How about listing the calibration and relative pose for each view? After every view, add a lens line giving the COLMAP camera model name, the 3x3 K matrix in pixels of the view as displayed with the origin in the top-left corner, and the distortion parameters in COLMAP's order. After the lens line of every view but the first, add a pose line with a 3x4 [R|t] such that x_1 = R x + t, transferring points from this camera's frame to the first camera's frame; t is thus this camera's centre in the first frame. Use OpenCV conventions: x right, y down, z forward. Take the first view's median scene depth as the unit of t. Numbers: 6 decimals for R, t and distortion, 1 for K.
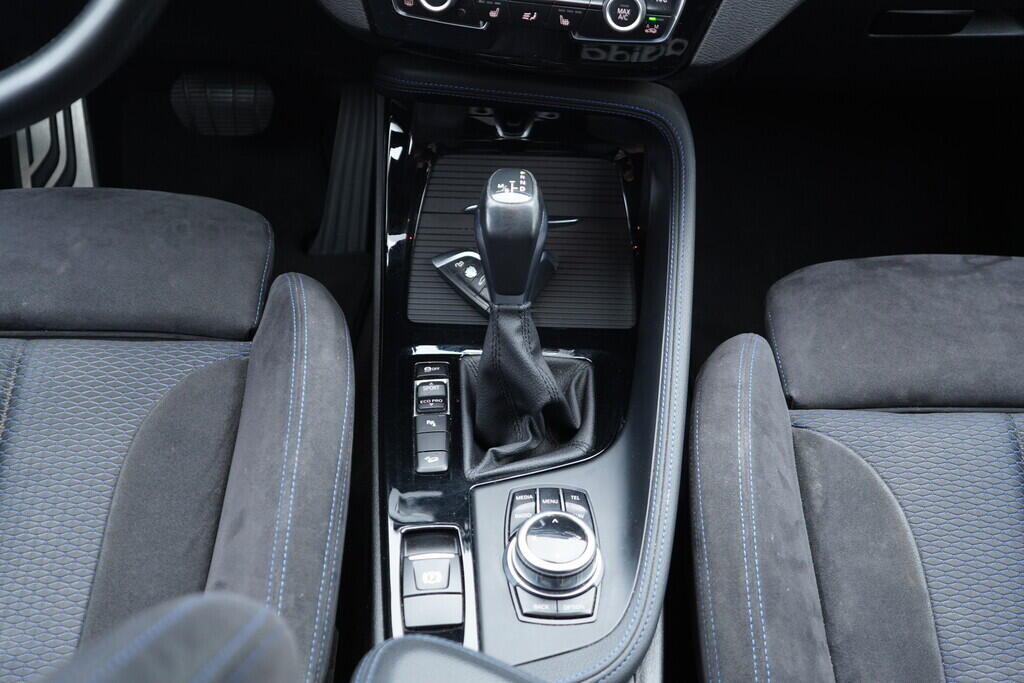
lens RADIAL K [[1029.8, 0, 512.0], [0, 1029.8, 341.5], [0, 0, 1]] dist [0.000166, -0.004008]
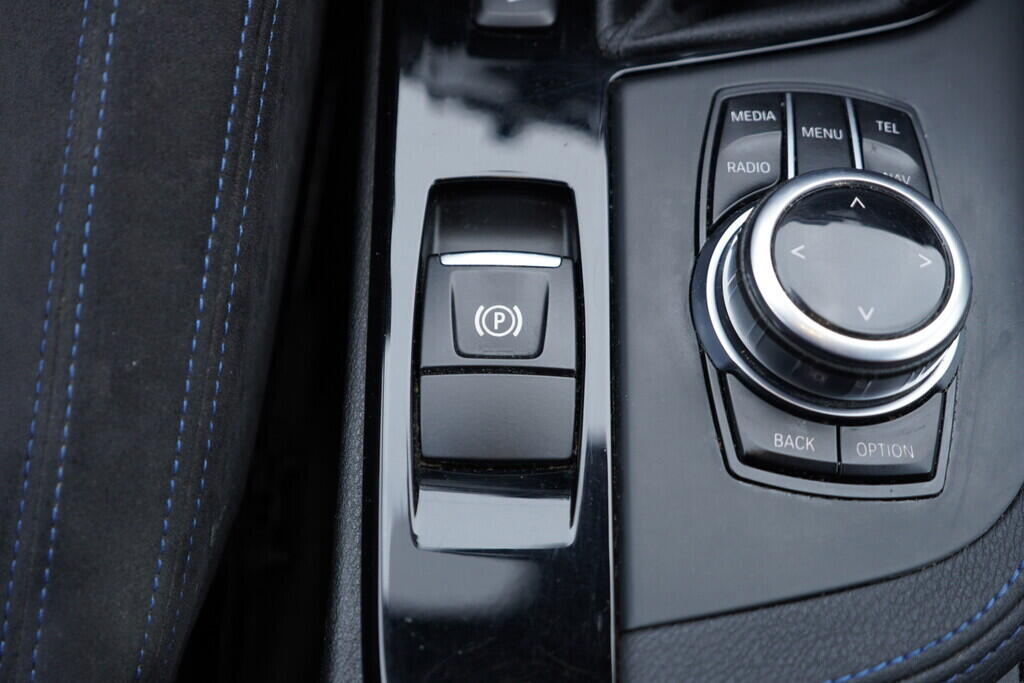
lens RADIAL K [[1029.8, 0, 512.0], [0, 1029.8, 341.5], [0, 0, 1]] dist [0.000166, -0.004008]
pose [[0.994632, 0.089072, -0.052669, -0.052718], [-0.058734, 0.904999, 0.421340, 0.077370], [0.085195, -0.415984, 0.905372, 0.660769]]
